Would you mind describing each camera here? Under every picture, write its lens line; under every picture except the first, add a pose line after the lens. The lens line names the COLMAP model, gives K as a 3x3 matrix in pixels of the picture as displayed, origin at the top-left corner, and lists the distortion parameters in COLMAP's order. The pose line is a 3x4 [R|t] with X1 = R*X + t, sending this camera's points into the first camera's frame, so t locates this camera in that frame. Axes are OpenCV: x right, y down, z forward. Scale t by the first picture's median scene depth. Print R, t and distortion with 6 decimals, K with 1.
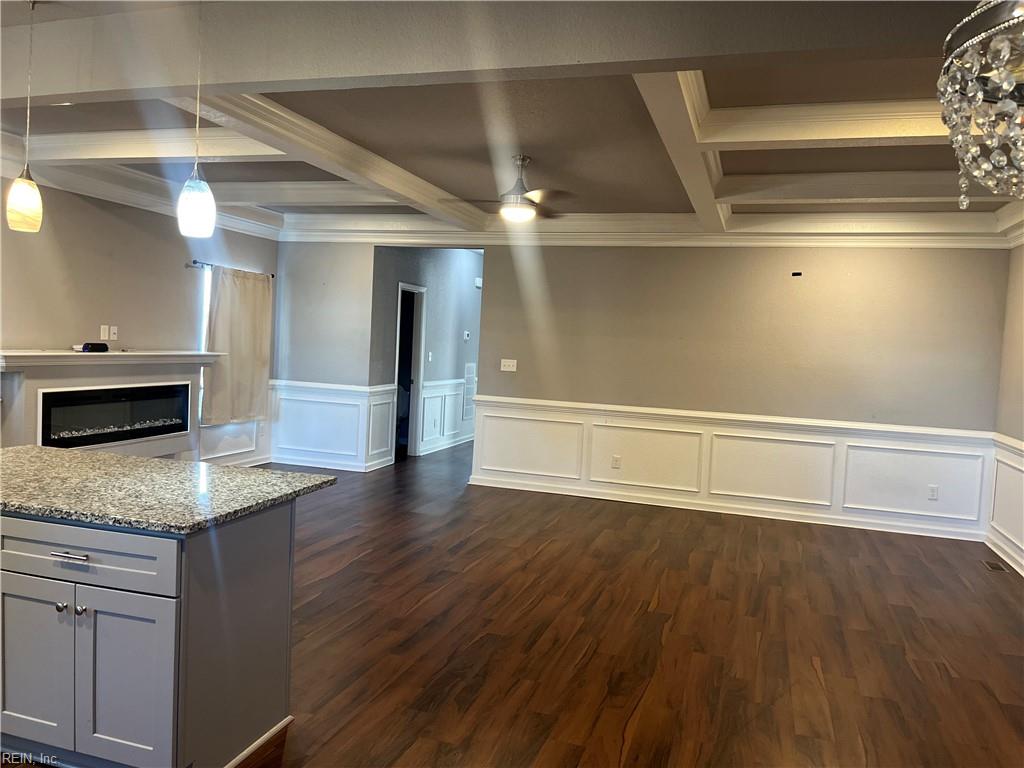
lens RADIAL K [[777.9, 0, 513.2], [0, 777.9, 389.3], [0, 0, 1]] dist [0.071715, -0.108645]
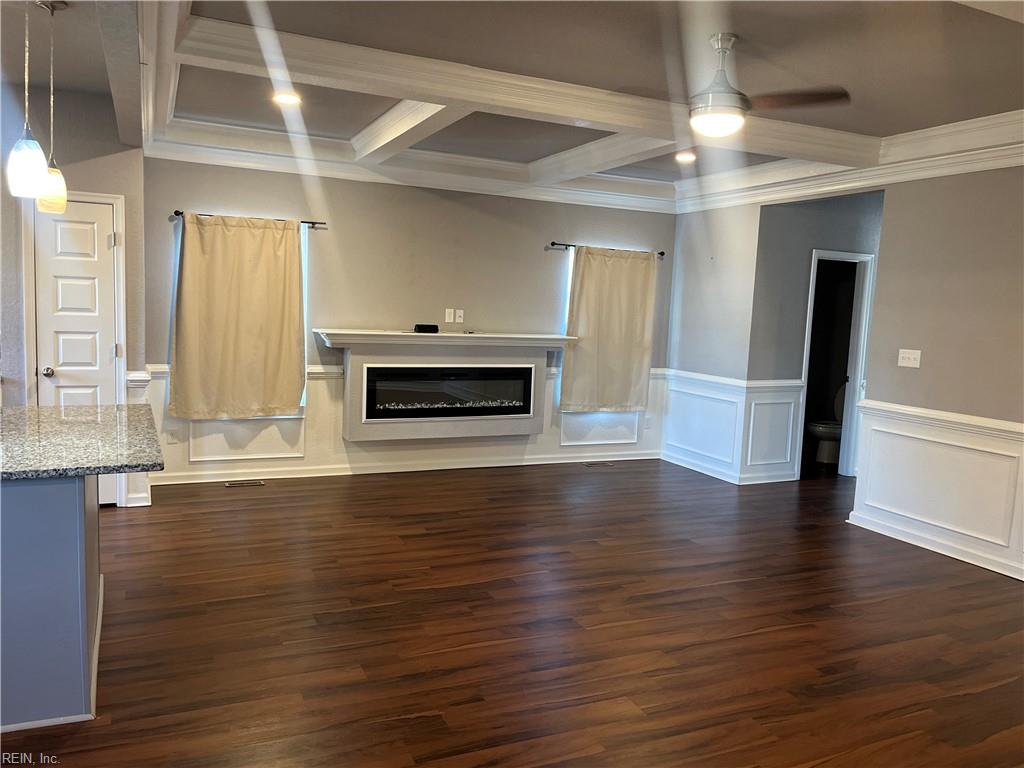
lens RADIAL K [[777.9, 0, 513.2], [0, 777.9, 389.3], [0, 0, 1]] dist [0.071715, -0.108645]
pose [[0.670678, 0.057344, -0.739529, 0.286547], [-0.053070, 0.998162, 0.029270, -0.006150], [0.739848, 0.019616, 0.672488, 0.303231]]
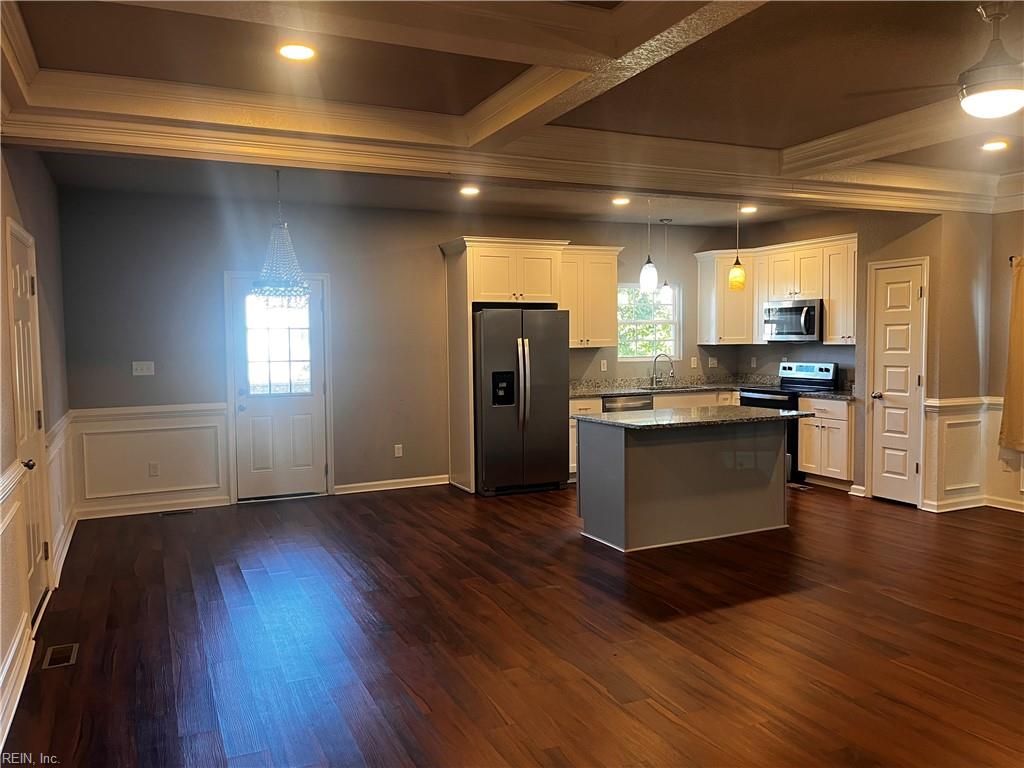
lens RADIAL K [[796.2, 0, 512.0], [0, 796.2, 384.0], [0, 0, 1]] dist [0.086082, -0.105892]
pose [[-0.738654, -0.001967, -0.674081, 0.468302], [-0.066346, 0.995352, 0.069797, -0.030762], [0.670811, 0.096279, -0.735352, 0.873023]]
